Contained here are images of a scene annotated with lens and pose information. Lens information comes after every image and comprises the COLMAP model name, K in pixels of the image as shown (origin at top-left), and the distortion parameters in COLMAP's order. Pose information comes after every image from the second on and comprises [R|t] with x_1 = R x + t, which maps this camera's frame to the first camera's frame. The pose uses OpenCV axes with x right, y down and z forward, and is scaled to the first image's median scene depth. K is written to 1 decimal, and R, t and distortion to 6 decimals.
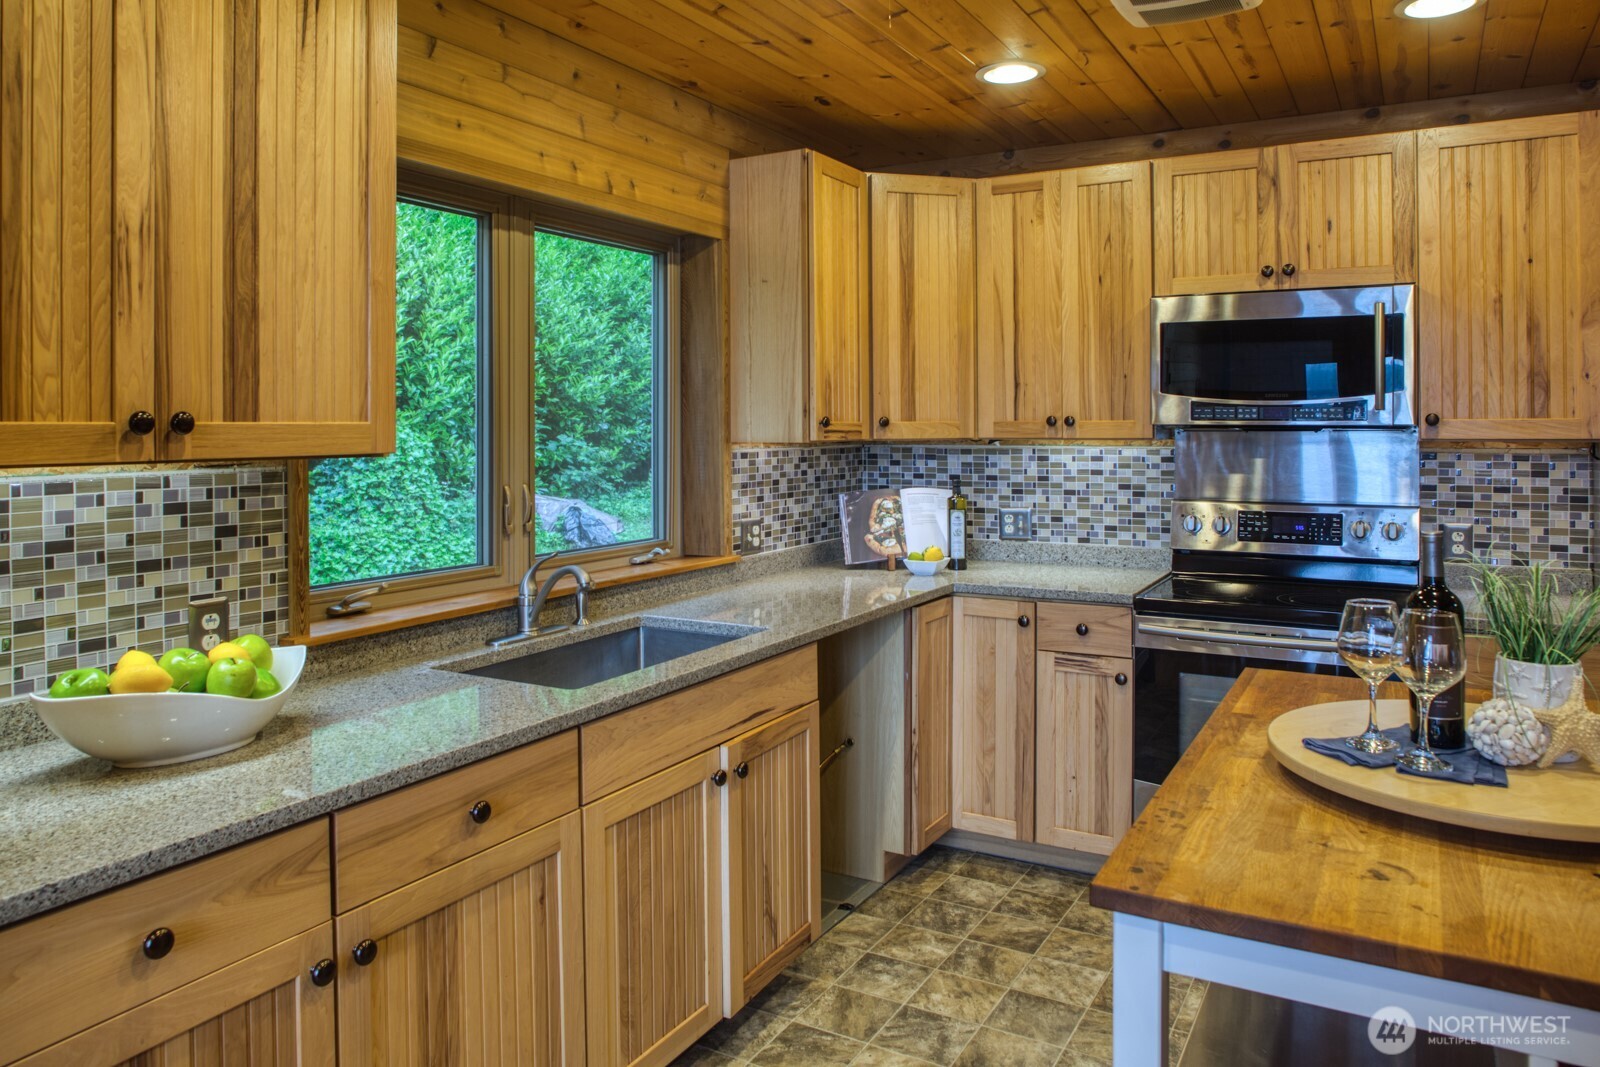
lens RADIAL K [[1112.7, 0, 795.5], [0, 1112.7, 424.0], [0, 0, 1]] dist [-0.062467, 0.041467]
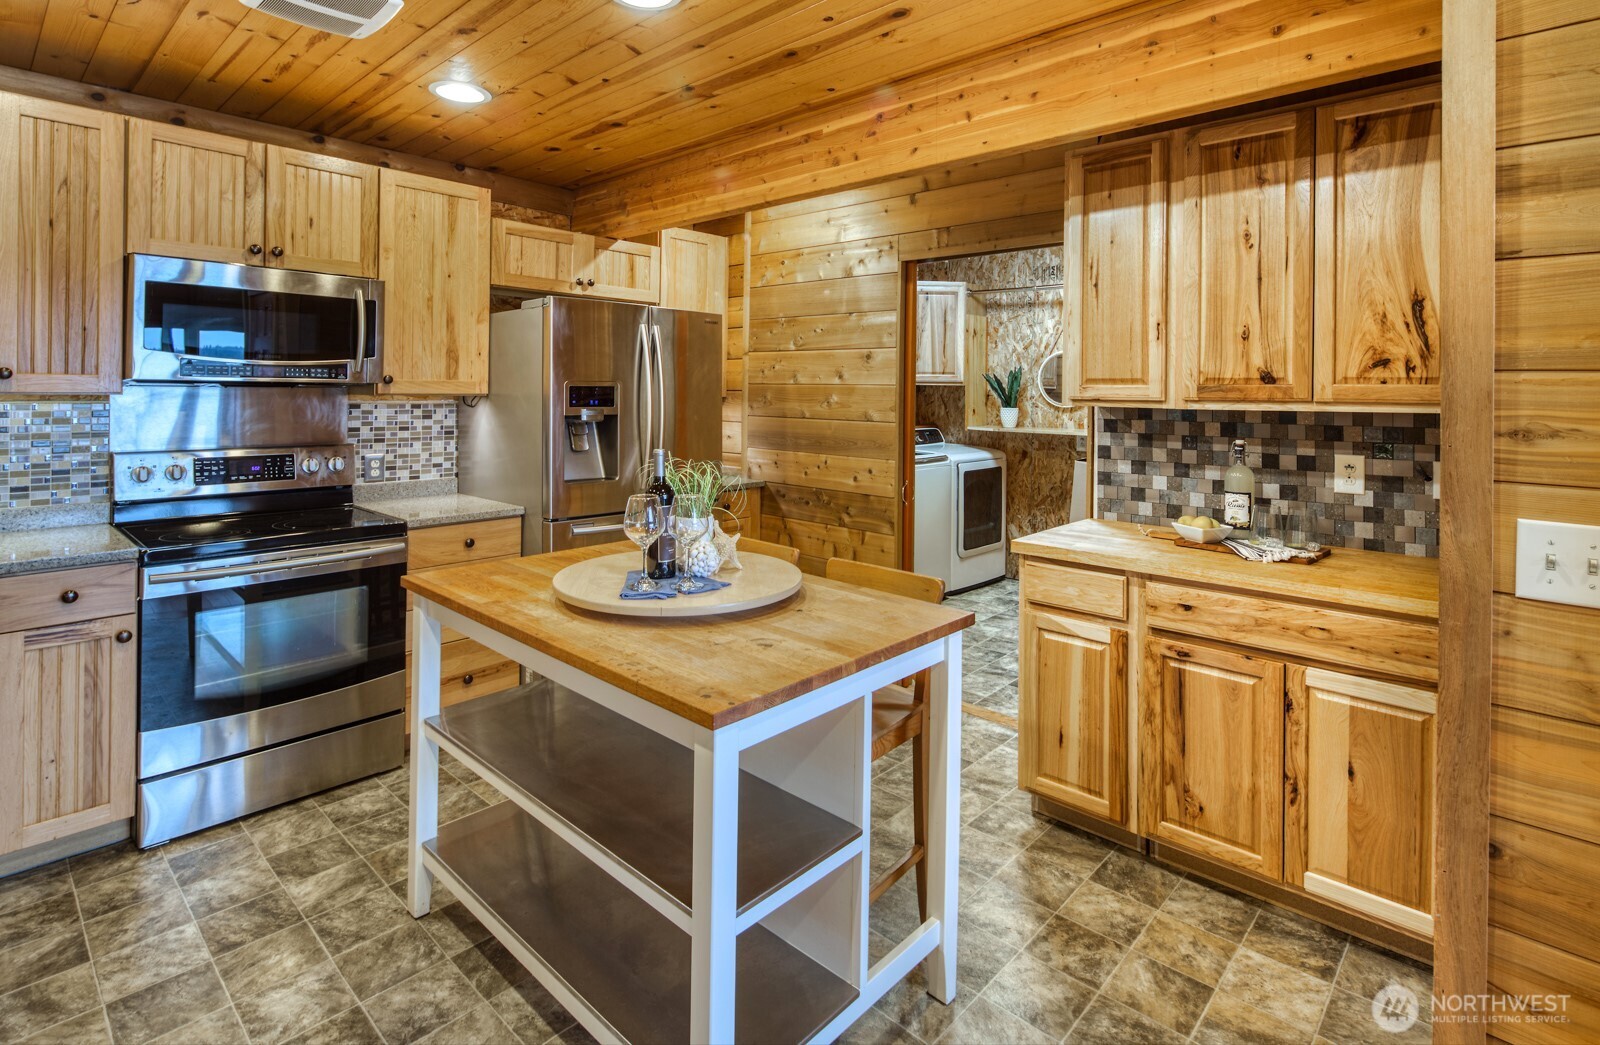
lens RADIAL K [[782.3, 0, 810.2], [0, 782.3, 388.3], [0, 0, 1]] dist [0.007673, -0.005235]
pose [[0.215952, 0.006712, 0.976381, -0.255002], [-0.013271, 0.999904, -0.003938, 0.003574], [-0.976314, -0.012108, 0.216020, 0.249712]]
